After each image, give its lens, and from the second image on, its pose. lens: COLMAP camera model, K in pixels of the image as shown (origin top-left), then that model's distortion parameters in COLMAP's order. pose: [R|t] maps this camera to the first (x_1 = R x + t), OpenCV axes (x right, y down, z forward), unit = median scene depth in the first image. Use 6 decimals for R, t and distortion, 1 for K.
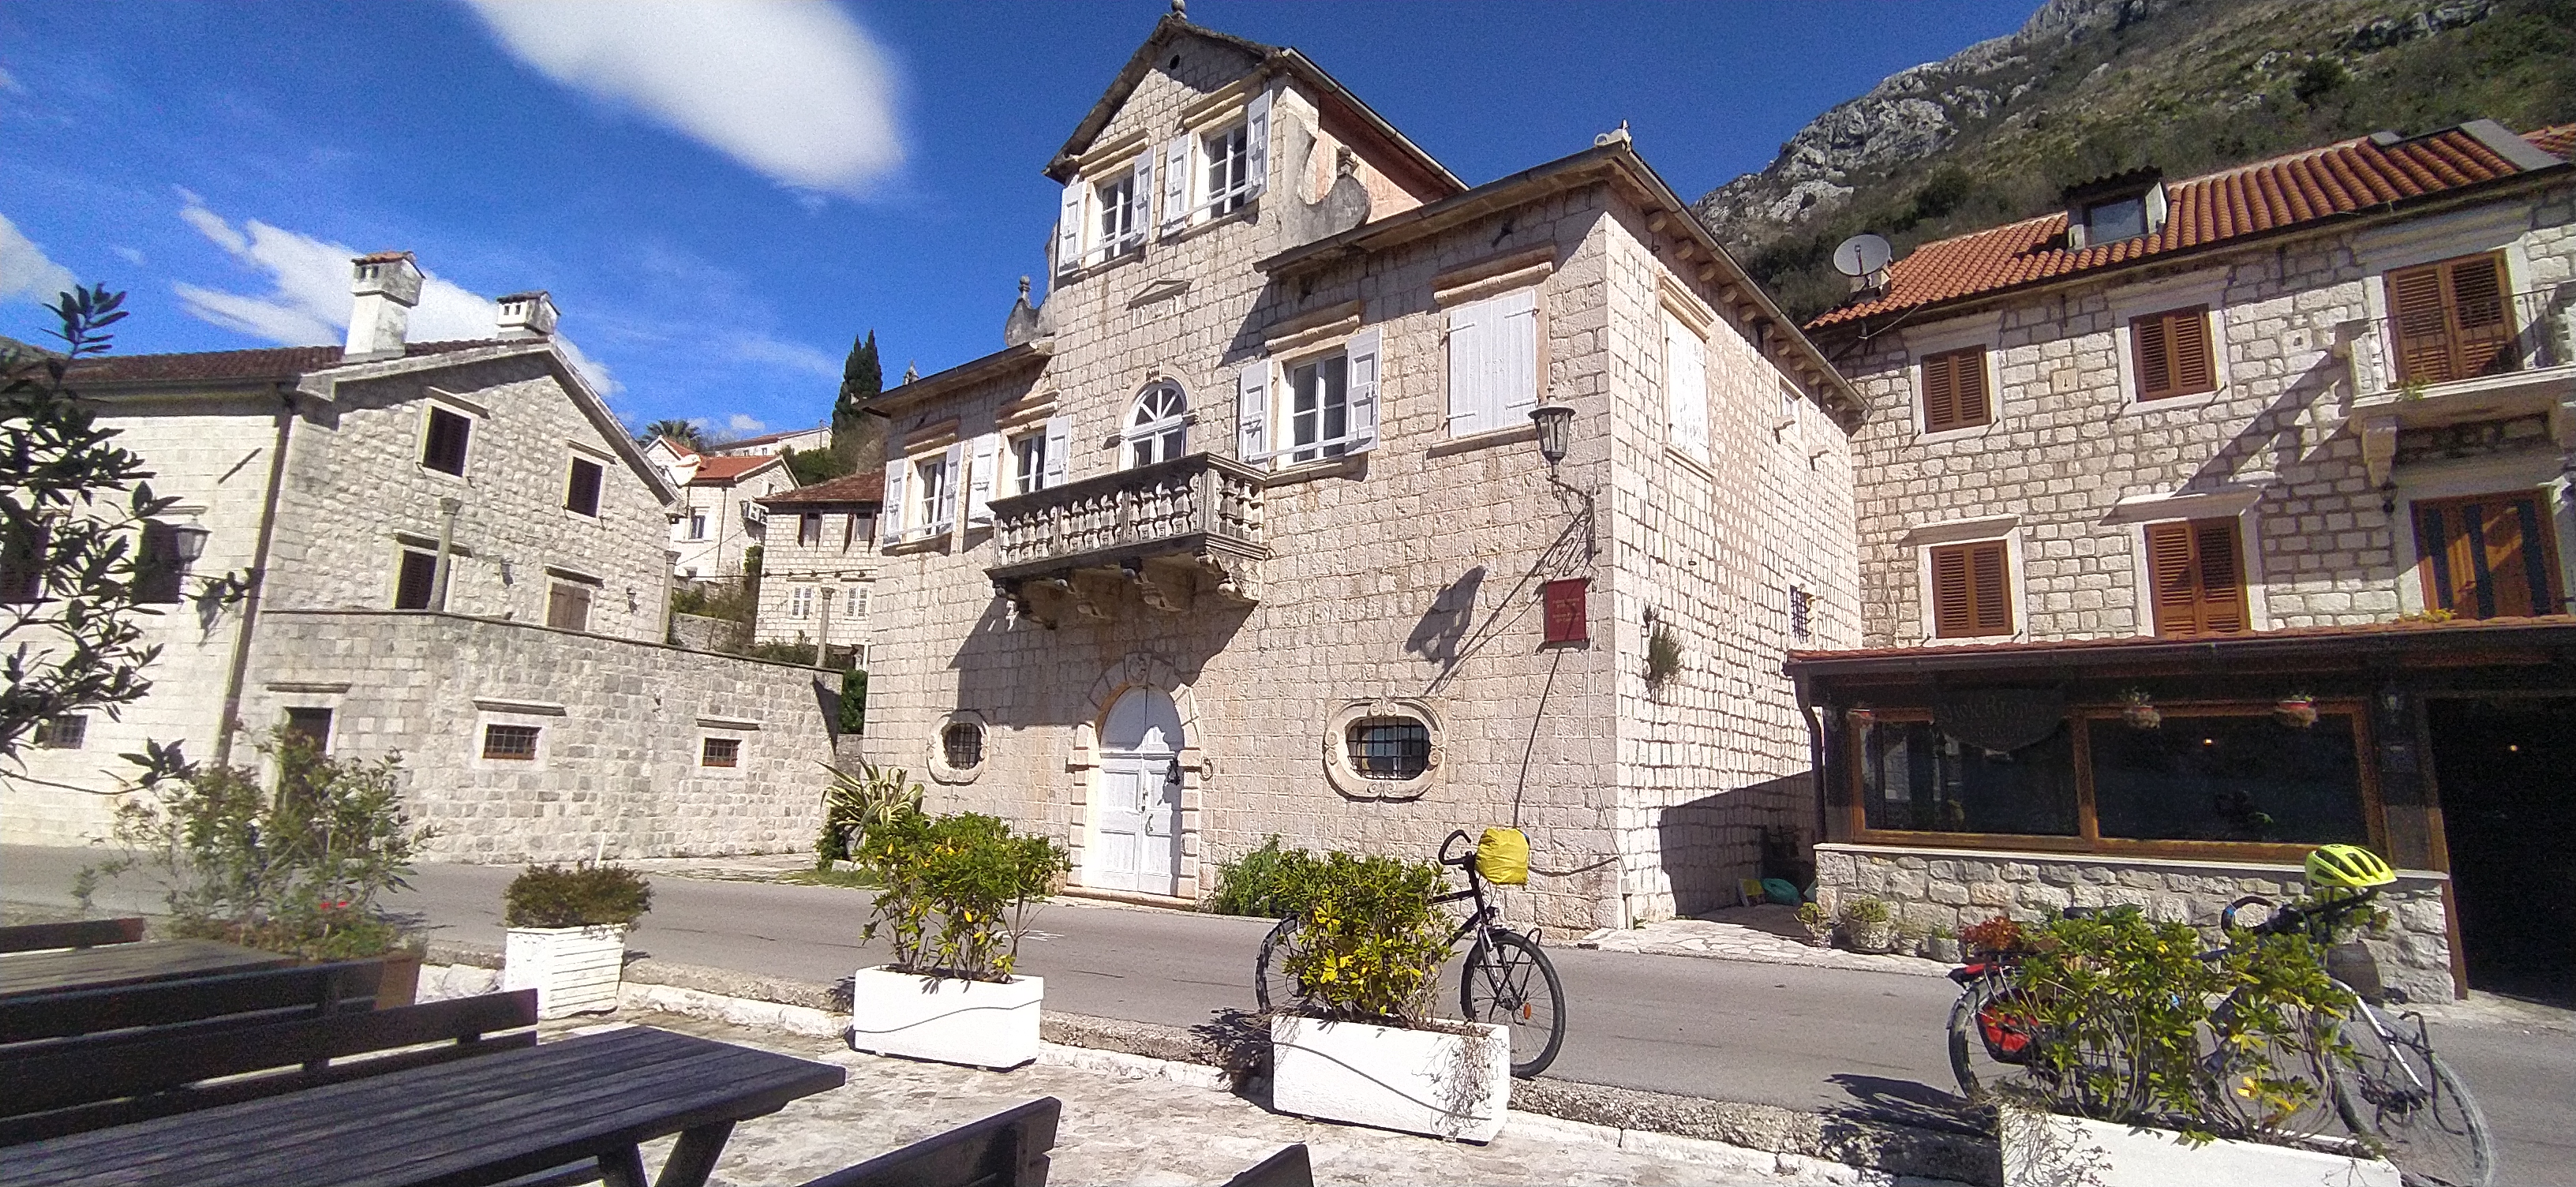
lens RADIAL K [[1185.2, 0, 1283.2], [0, 1185.2, 562.3], [0, 0, 1]] dist [-0.000761, -0.000044]
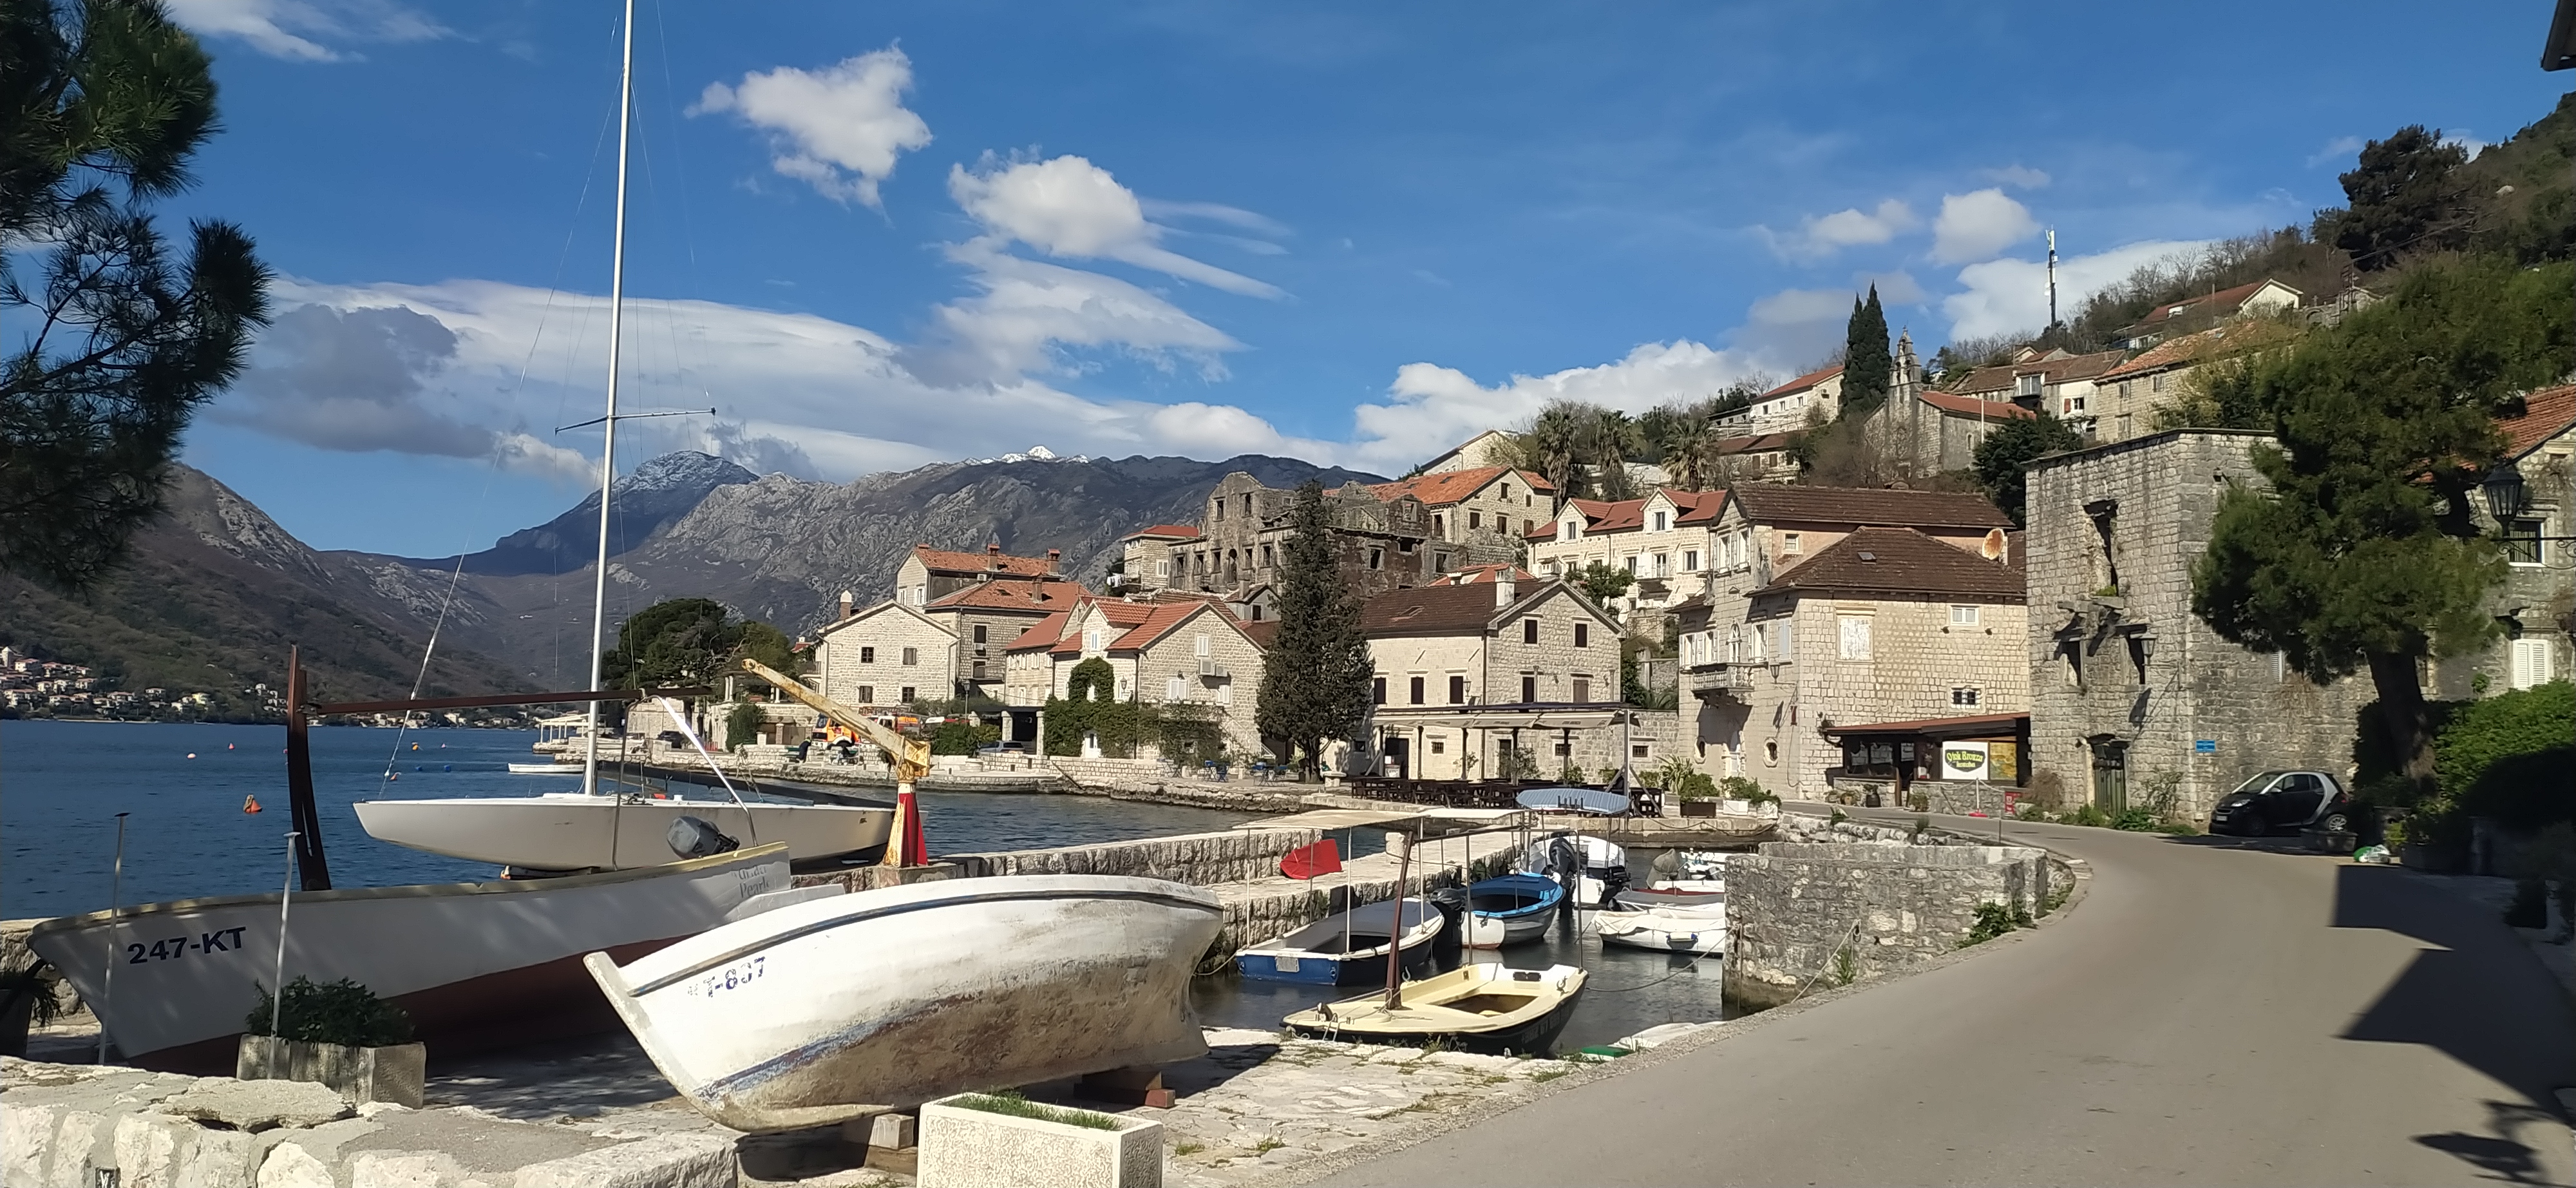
lens RADIAL K [[1902.6, 0, 1300.2], [0, 1902.6, 633.2], [0, 0, 1]] dist [0.042362, -0.002249]
pose [[0.741845, -0.049760, -0.668723, 1.755139], [0.123916, 0.990241, 0.063782, -0.444714], [0.659023, -0.130182, 0.740771, -2.492000]]
